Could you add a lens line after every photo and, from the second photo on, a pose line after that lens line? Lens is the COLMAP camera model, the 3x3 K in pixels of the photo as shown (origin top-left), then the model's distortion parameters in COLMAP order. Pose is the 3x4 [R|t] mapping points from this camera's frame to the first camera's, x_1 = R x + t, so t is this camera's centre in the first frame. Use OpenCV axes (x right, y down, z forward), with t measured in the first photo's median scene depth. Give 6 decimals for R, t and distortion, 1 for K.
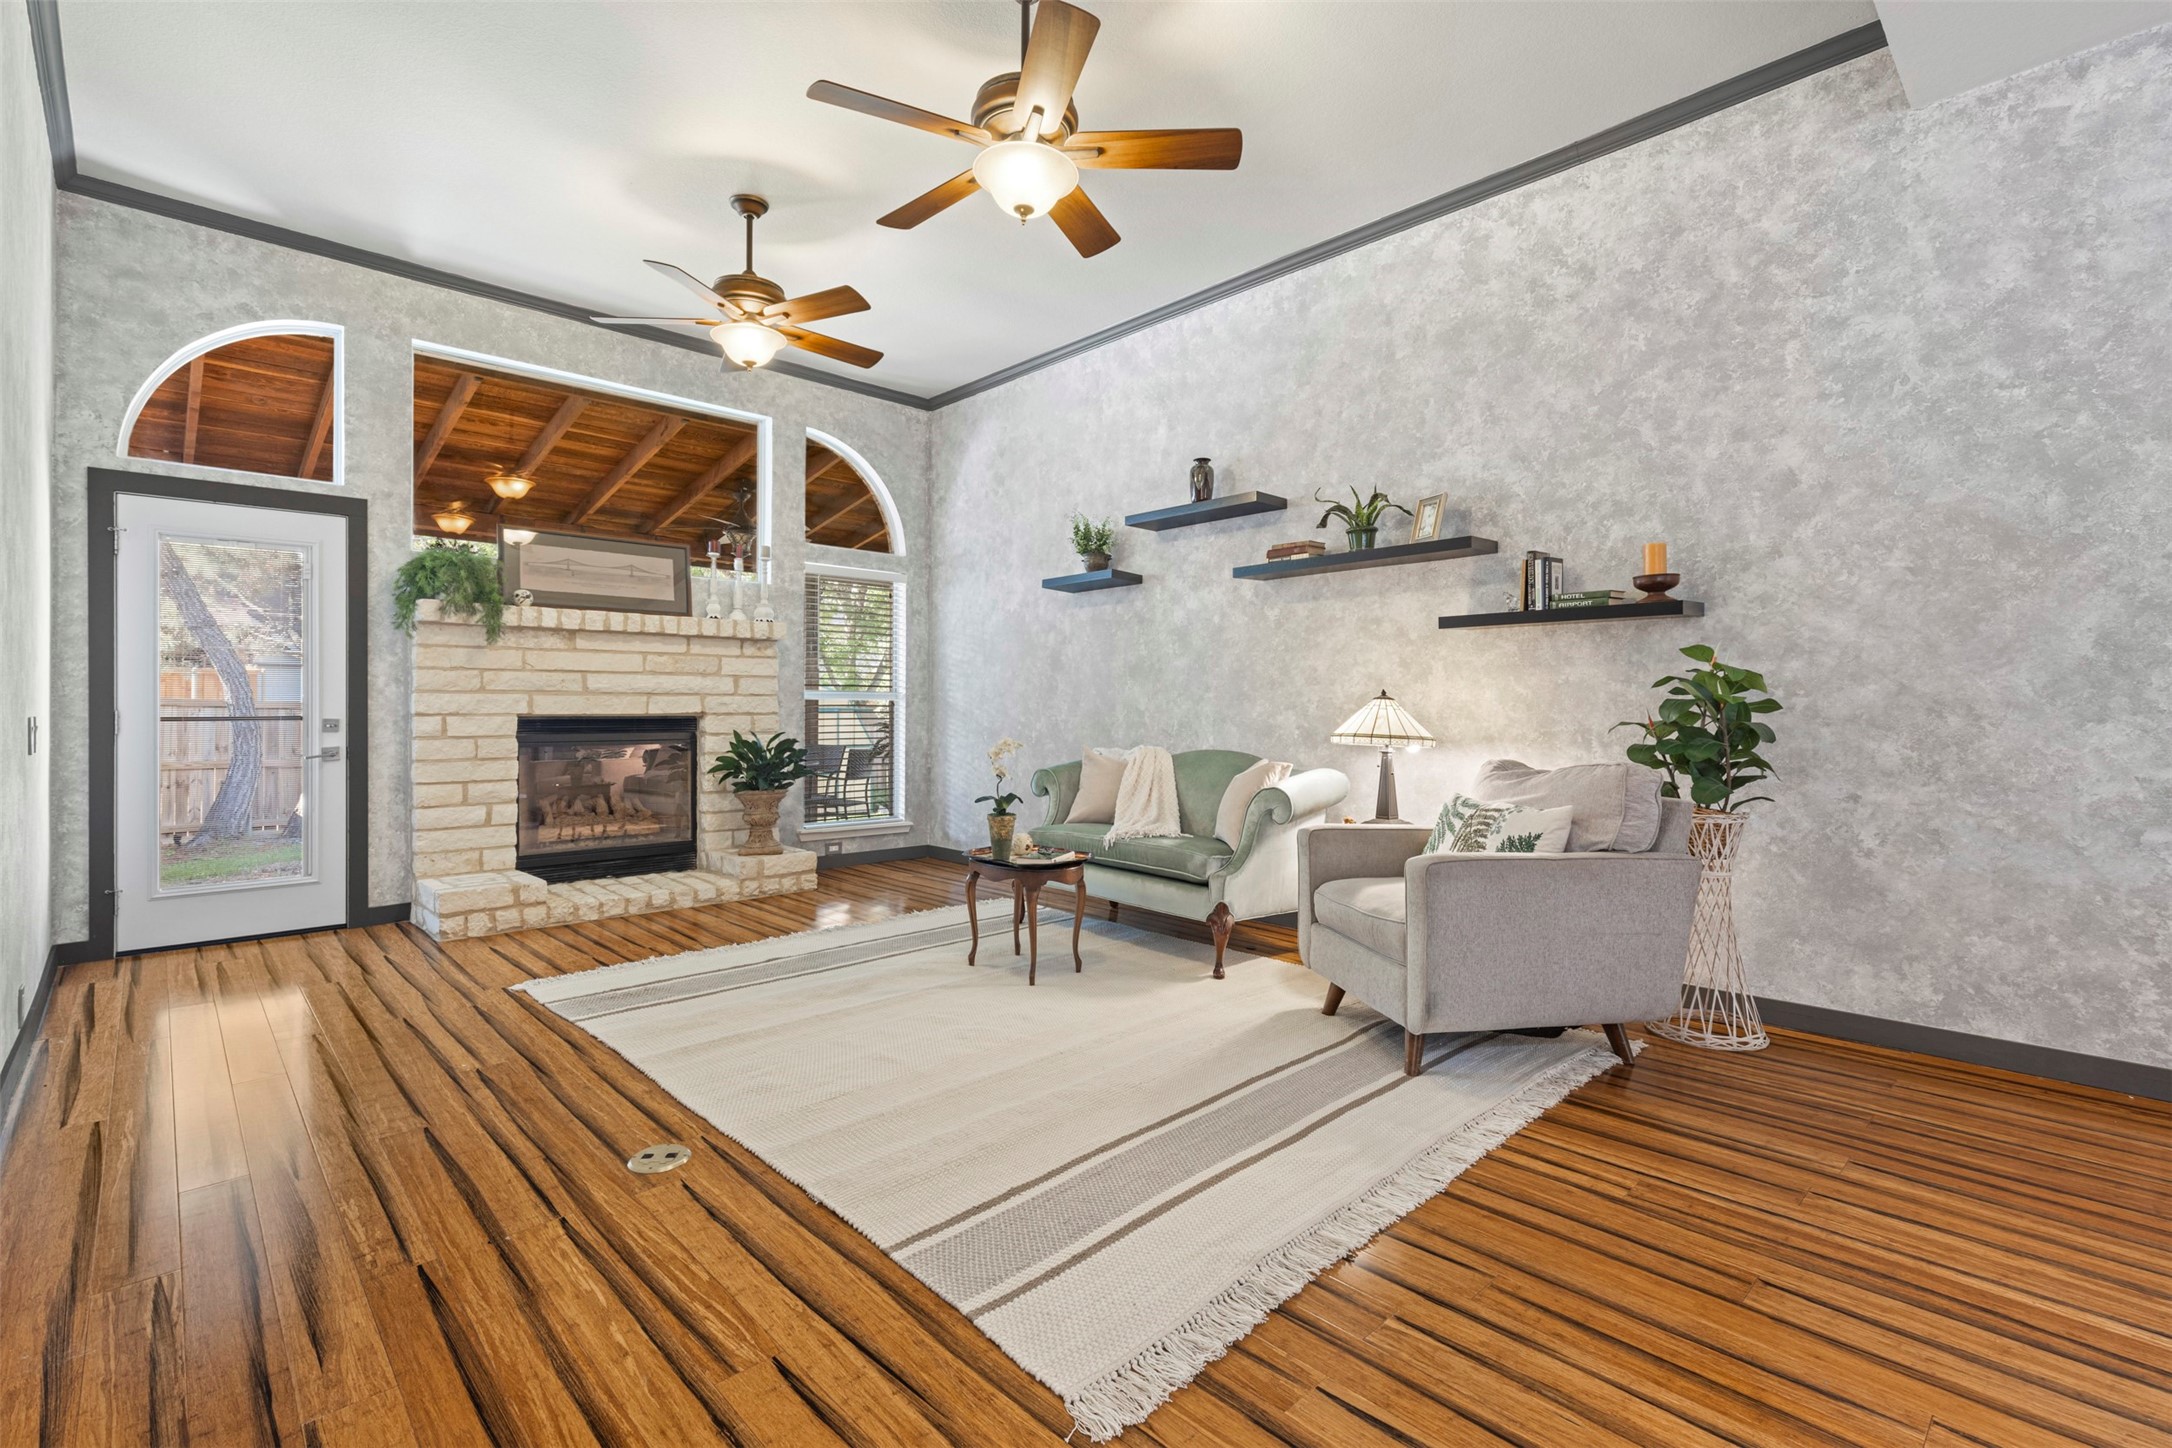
lens RADIAL K [[984.4, 0, 1080.0], [0, 984.4, 700.1], [0, 0, 1]] dist [0.005439, 0.000623]
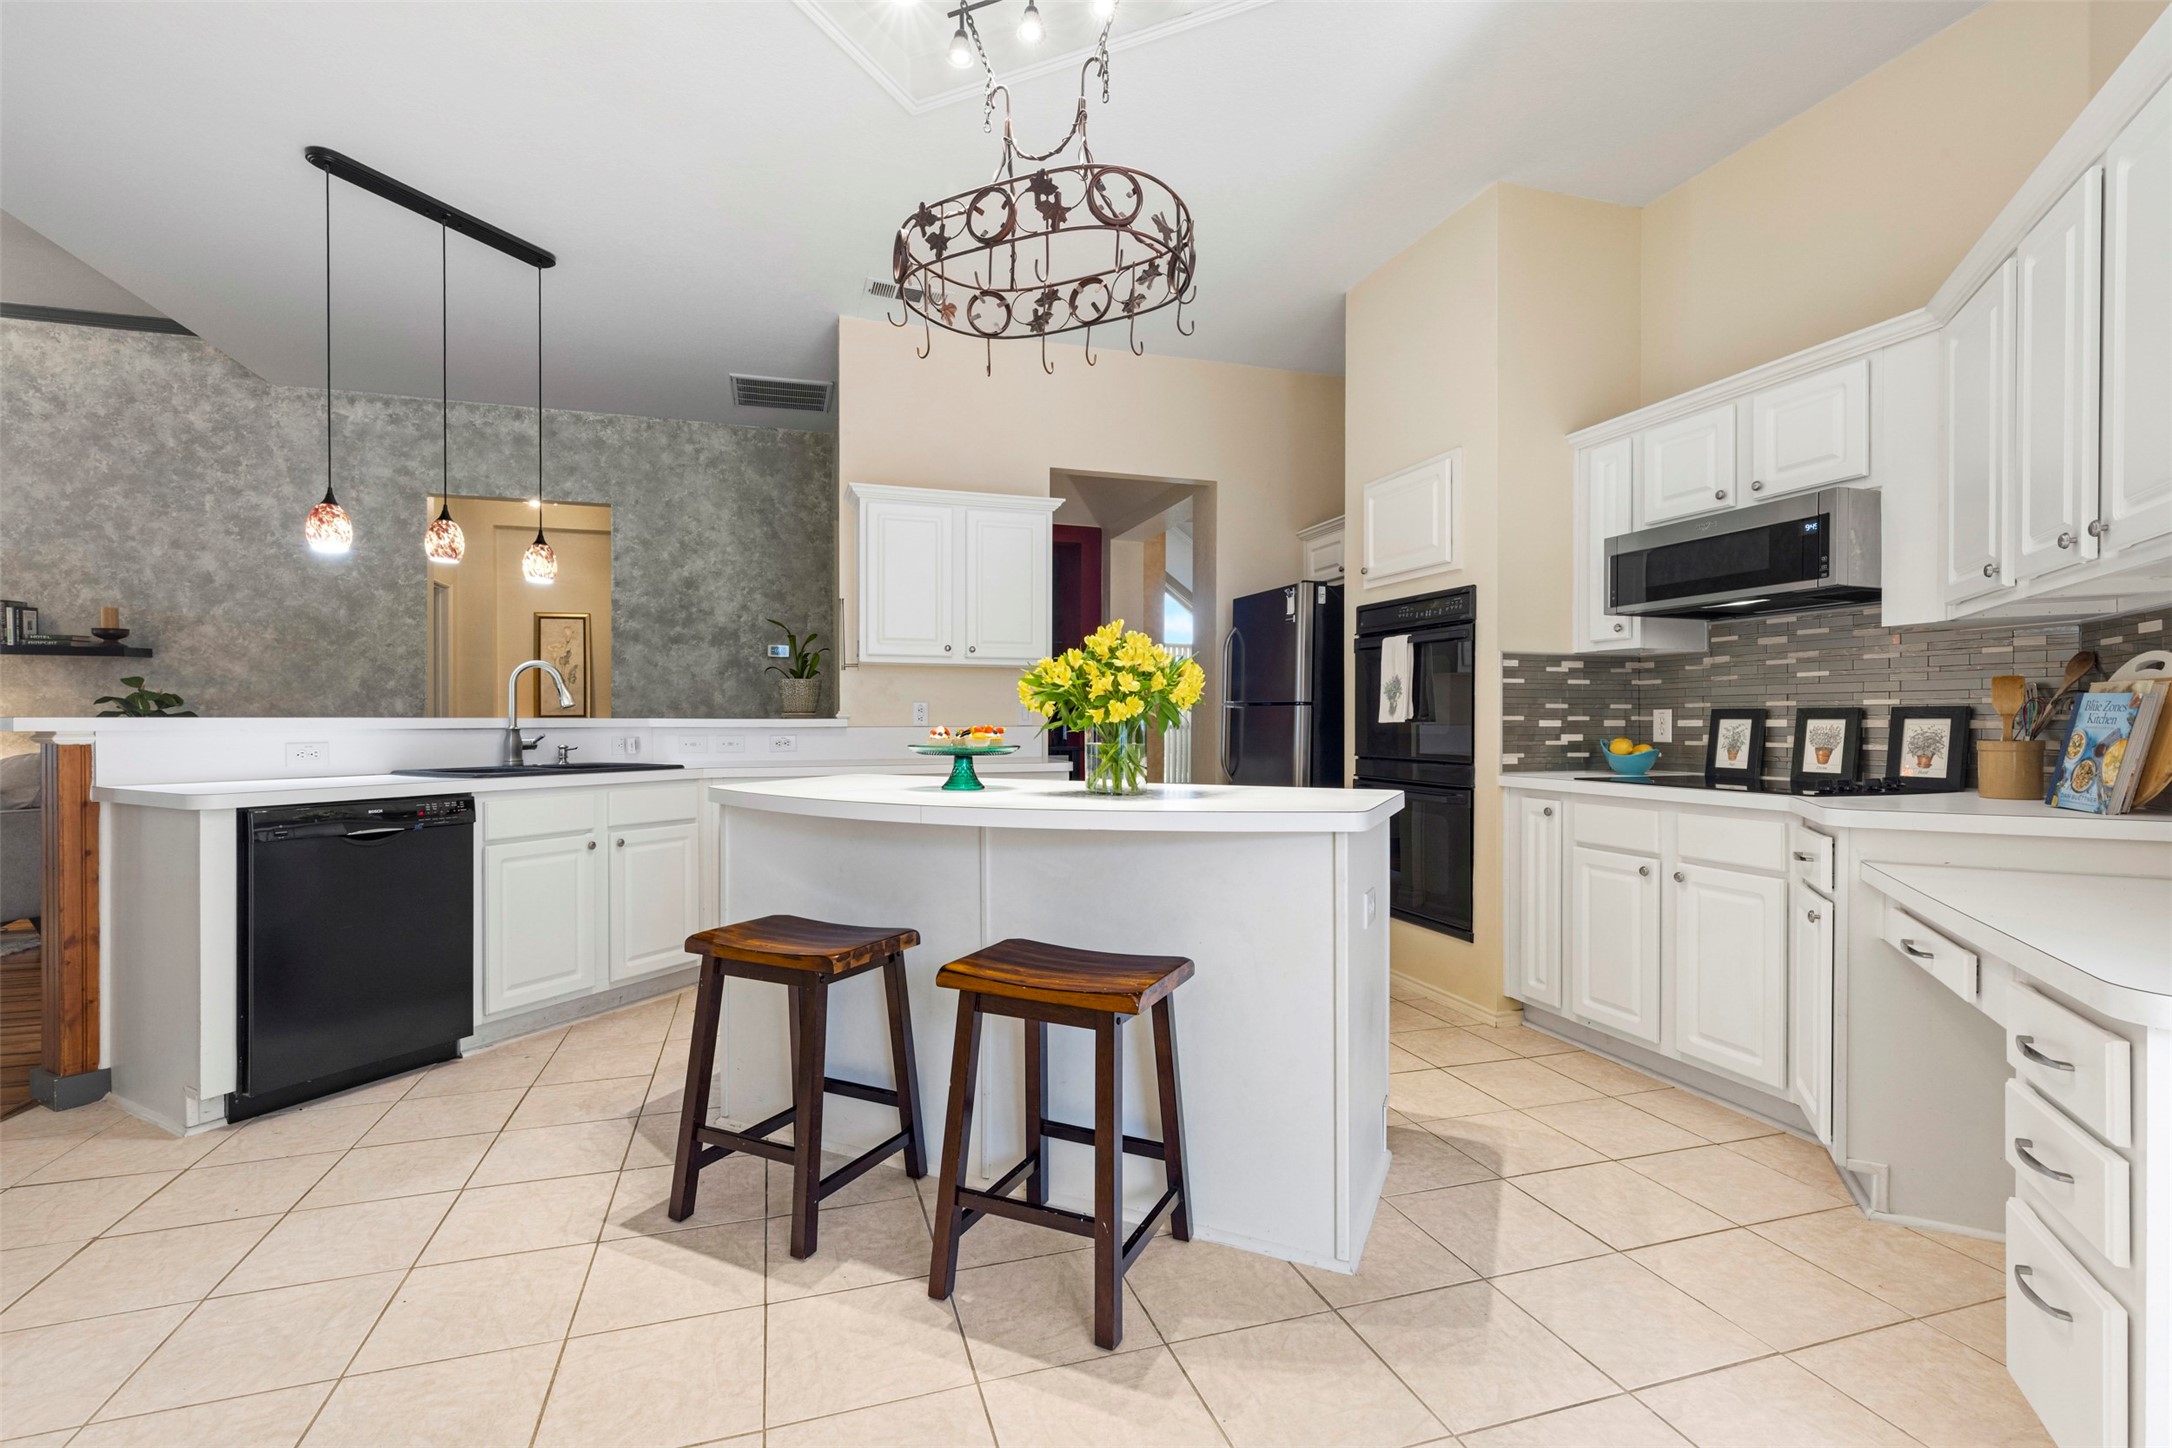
lens RADIAL K [[984.4, 0, 1087.3], [0, 984.4, 725.7], [0, 0, 1]] dist [0.005439, 0.000623]
pose [[0.439265, -0.008047, 0.898322, -0.106853], [-0.006338, 0.999907, 0.012057, -0.005680], [-0.898335, -0.010990, 0.439173, -0.912244]]
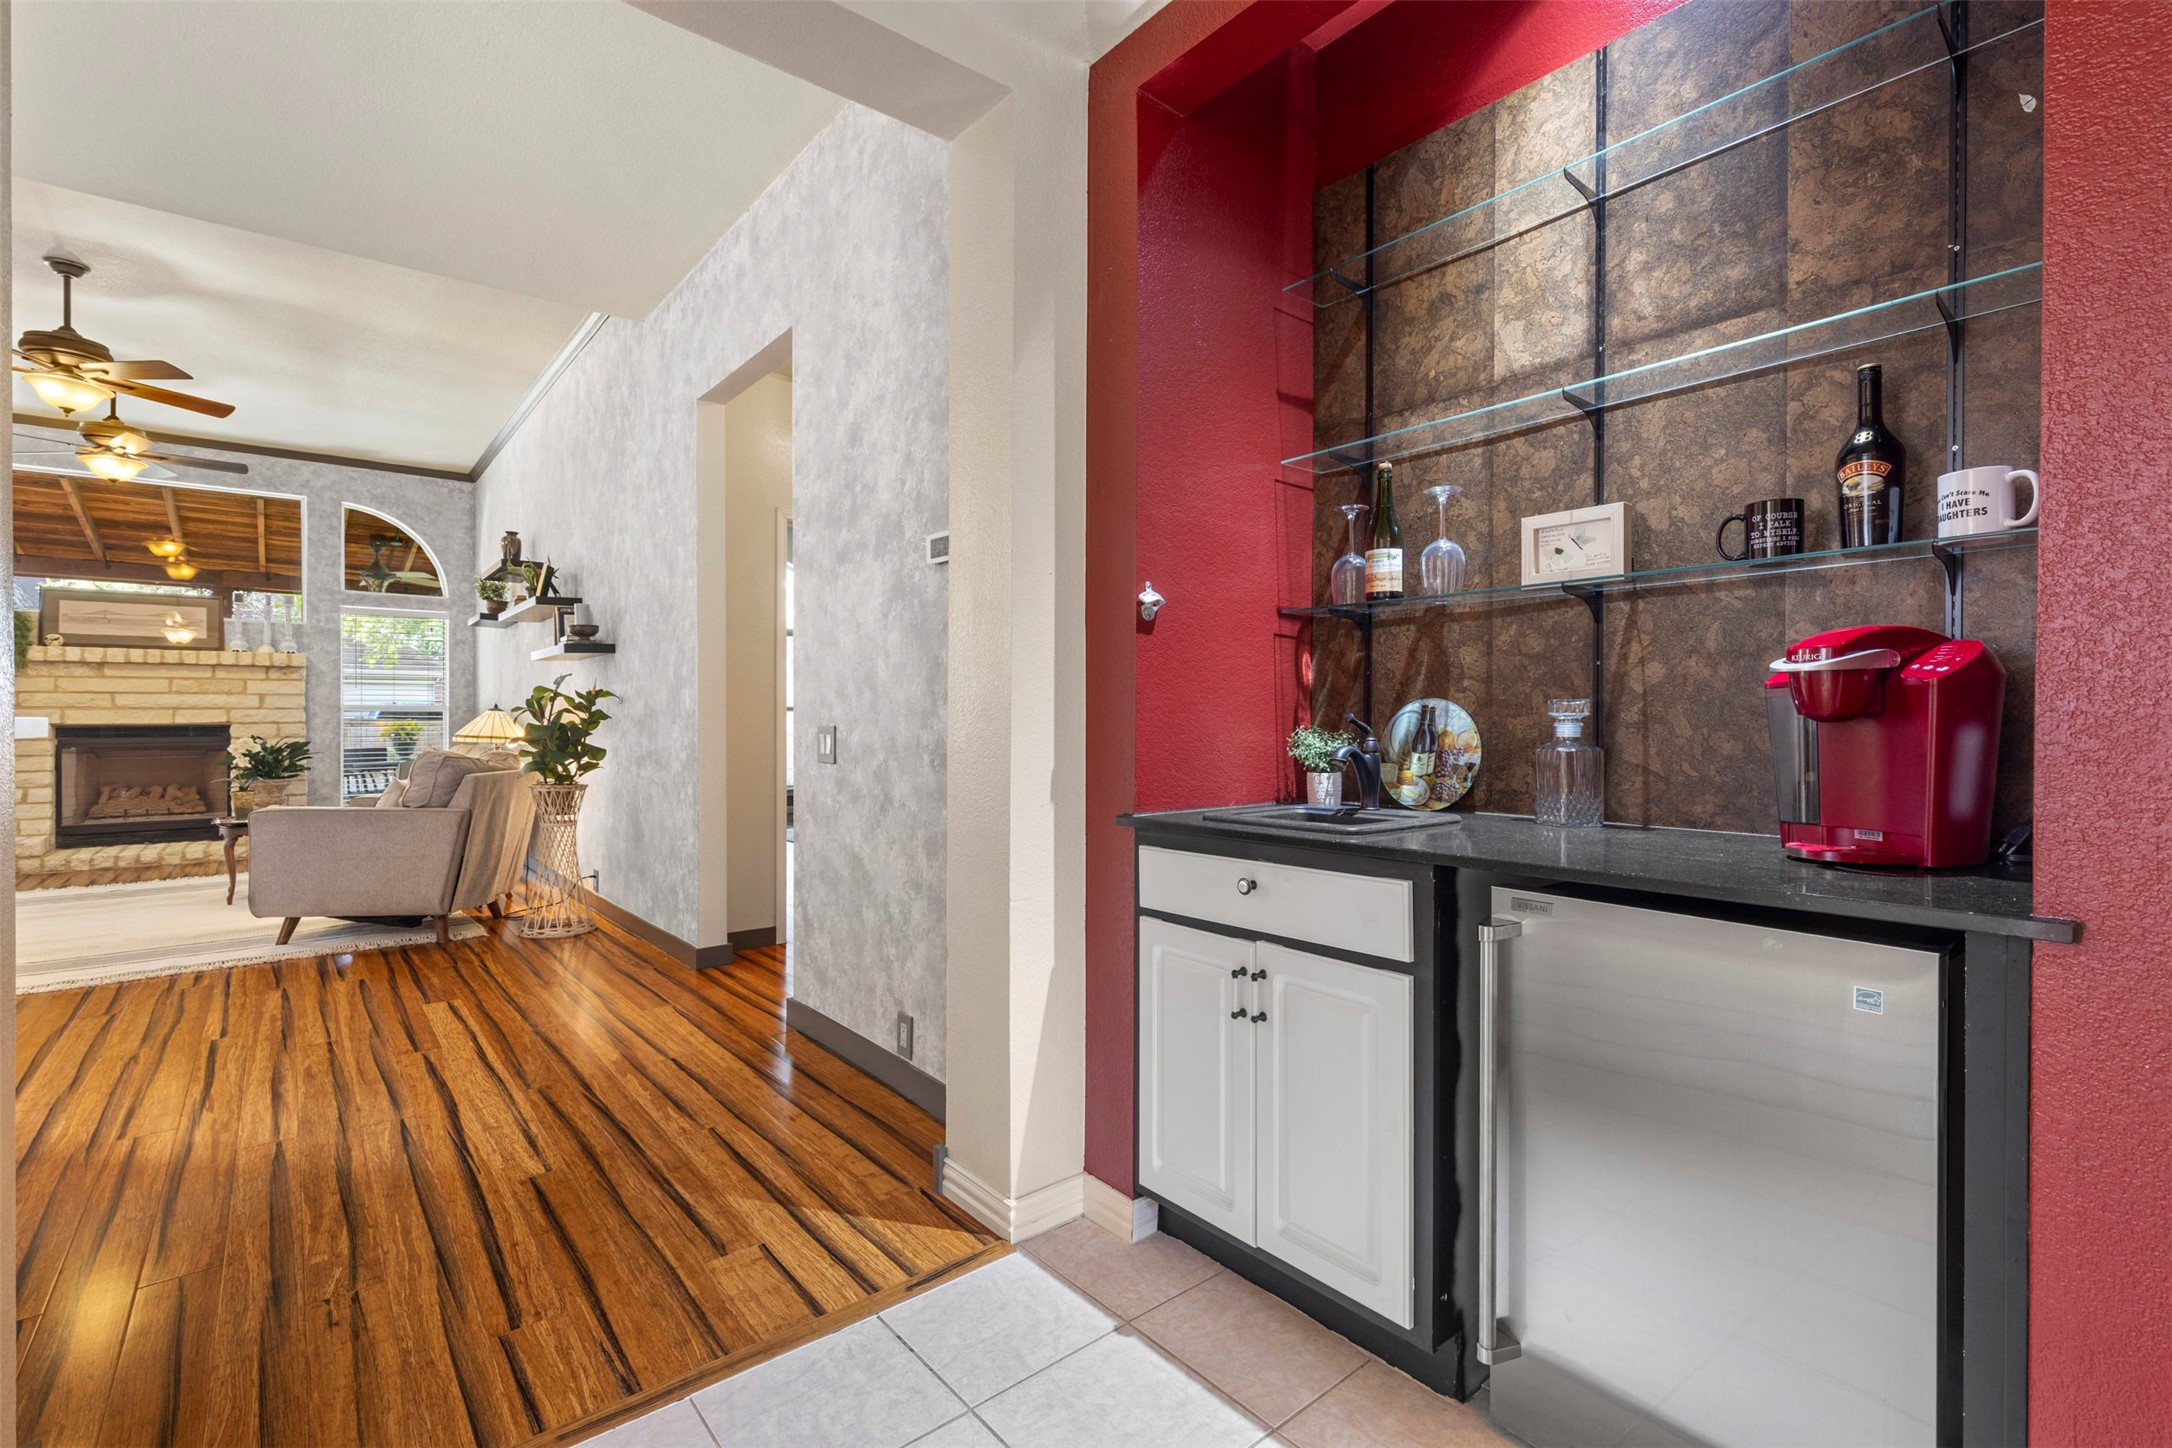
lens RADIAL K [[984.4, 0, 1071.9], [0, 984.4, 716.0], [0, 0, 1]] dist [0.005439, 0.000623]
pose [[0.996841, -0.005089, -0.079265, 1.305754], [0.005663, 0.999959, 0.007018, 0.002378], [0.079226, -0.007445, 0.996829, -0.372826]]
